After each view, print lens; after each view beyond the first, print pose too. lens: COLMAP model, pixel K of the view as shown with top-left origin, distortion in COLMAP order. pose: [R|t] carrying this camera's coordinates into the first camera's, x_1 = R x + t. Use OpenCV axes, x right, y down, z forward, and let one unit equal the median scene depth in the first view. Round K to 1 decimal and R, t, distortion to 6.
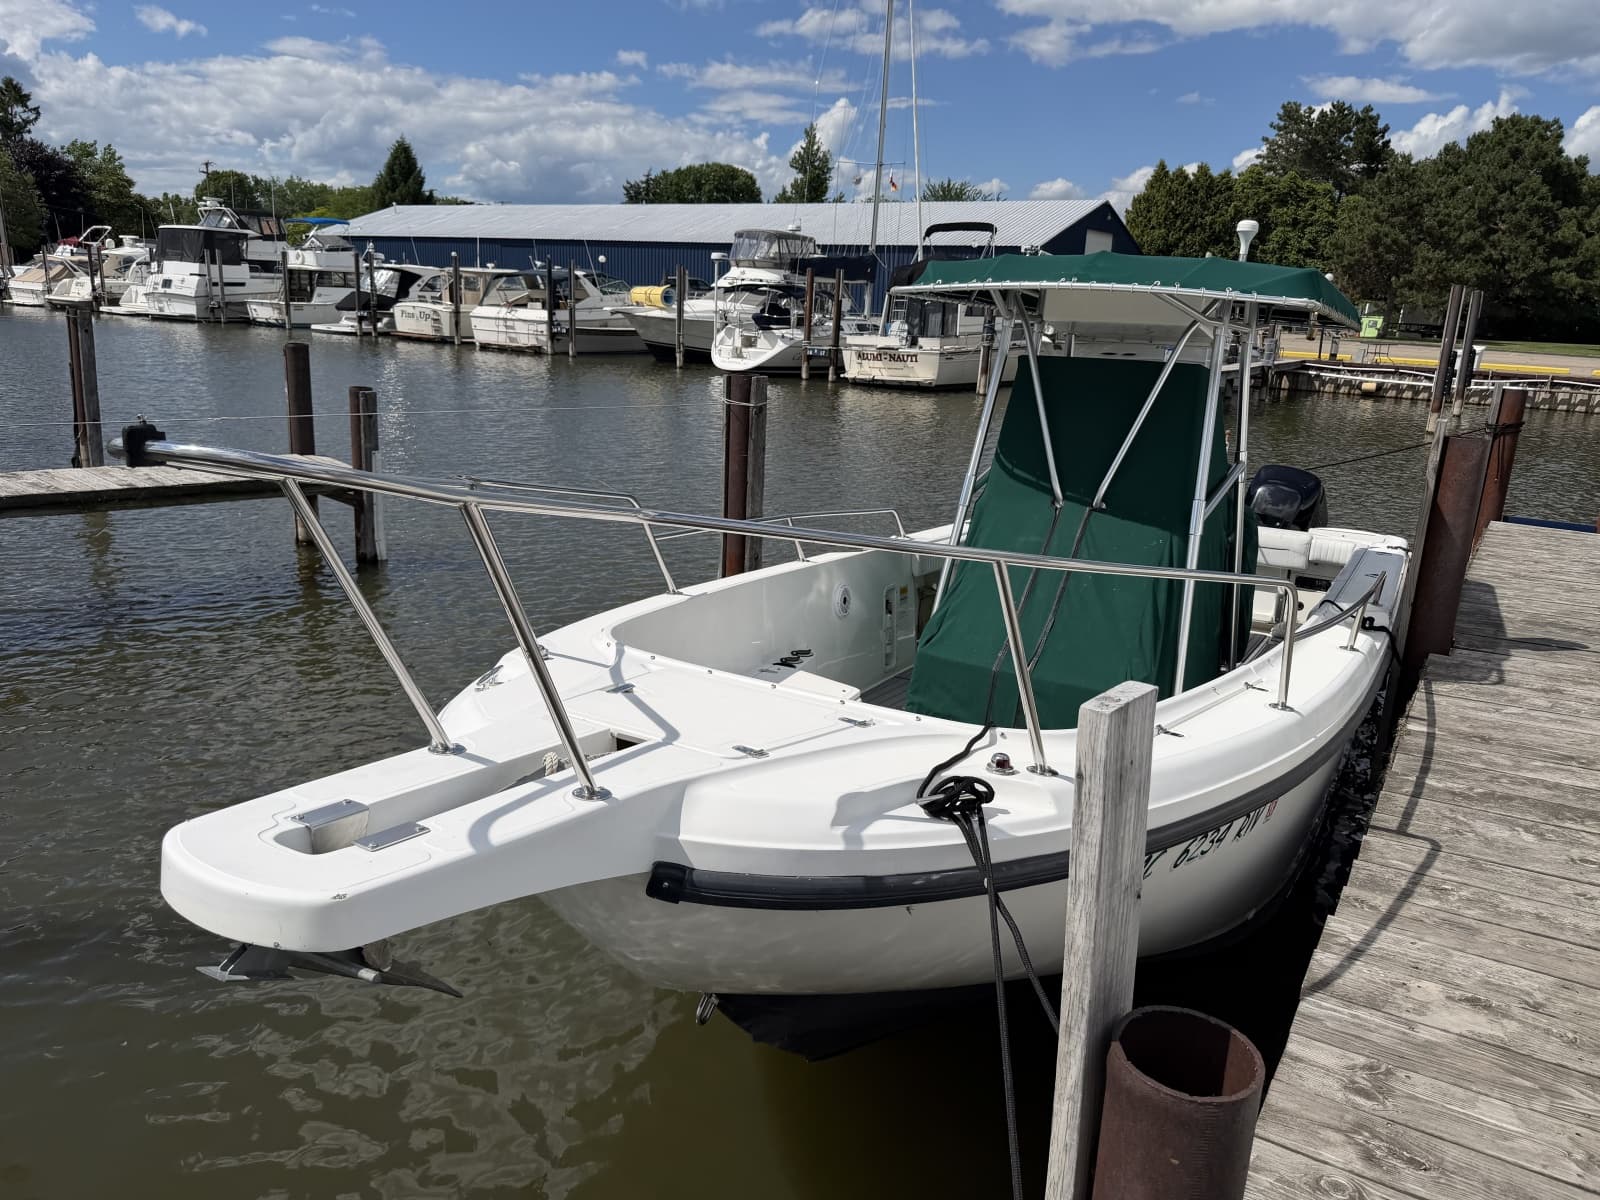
lens RADIAL K [[1120.6, 0, 797.1], [0, 1120.6, 595.5], [0, 0, 1]] dist [0.038785, -0.051905]
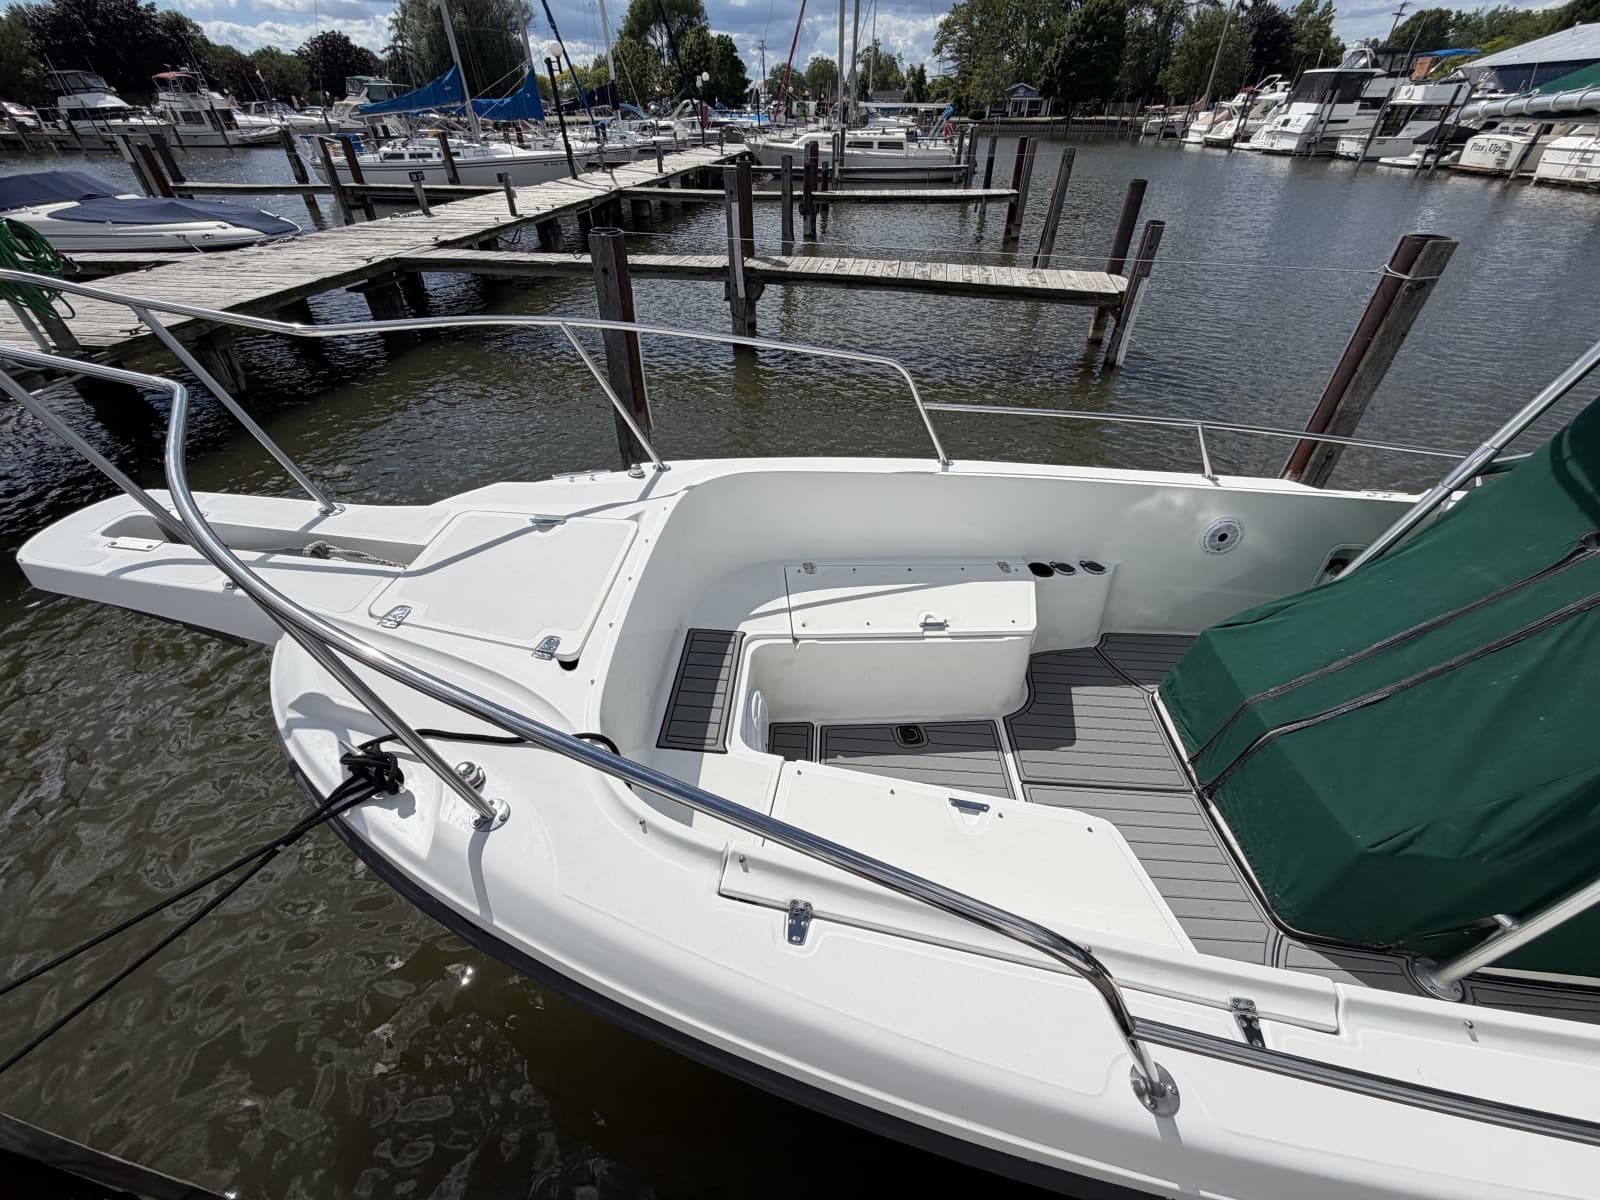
lens RADIAL K [[637.2, 0, 799.4], [0, 637.2, 605.2], [0, 0, 1]] dist [-0.001401, 0.000172]
pose [[0.471182, 0.506731, -0.721950, 0.026337], [-0.204978, 0.859002, 0.469148, -0.011112], [0.857888, -0.073070, 0.508615, 0.044769]]
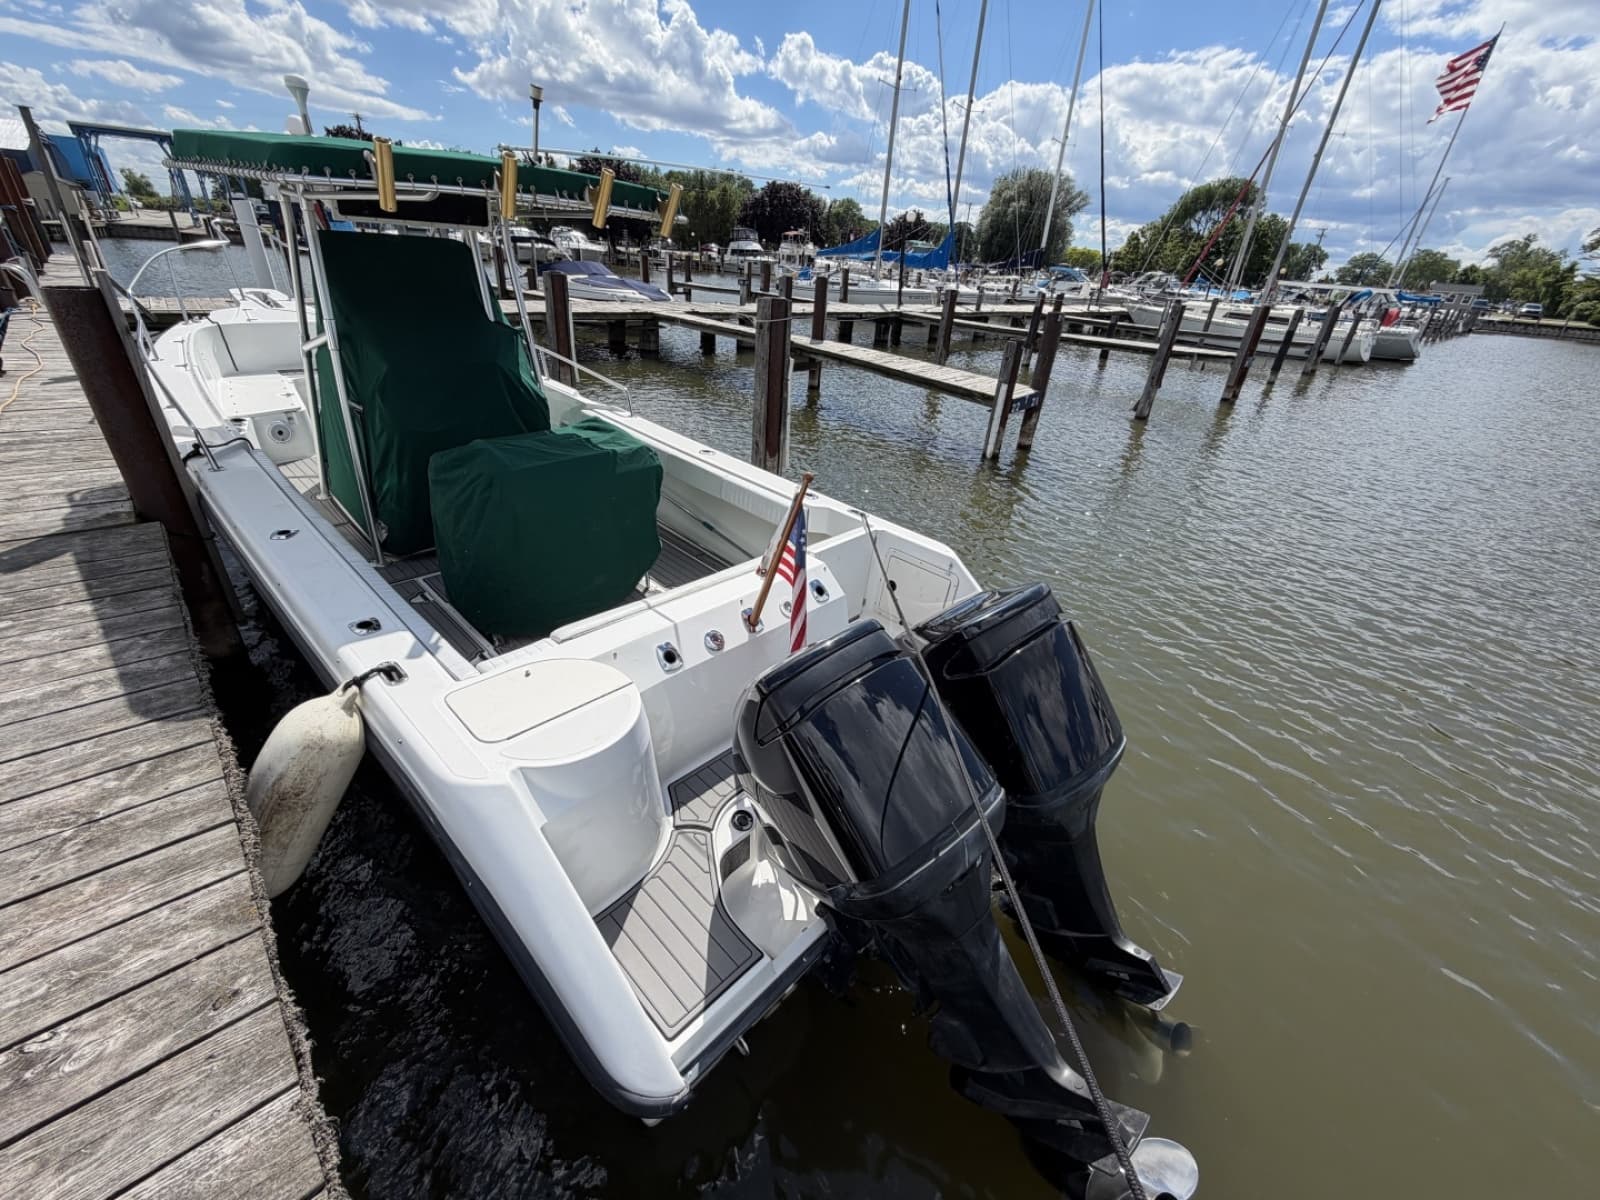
lens RADIAL K [[637.2, 0, 792.5], [0, 637.2, 602.2], [0, 0, 1]] dist [-0.001401, 0.000172]
pose [[-0.212148, 0.414789, -0.884841, 0.098503], [-0.320768, 0.825727, 0.463985, -0.033871], [0.923093, 0.382262, -0.042125, 0.160878]]
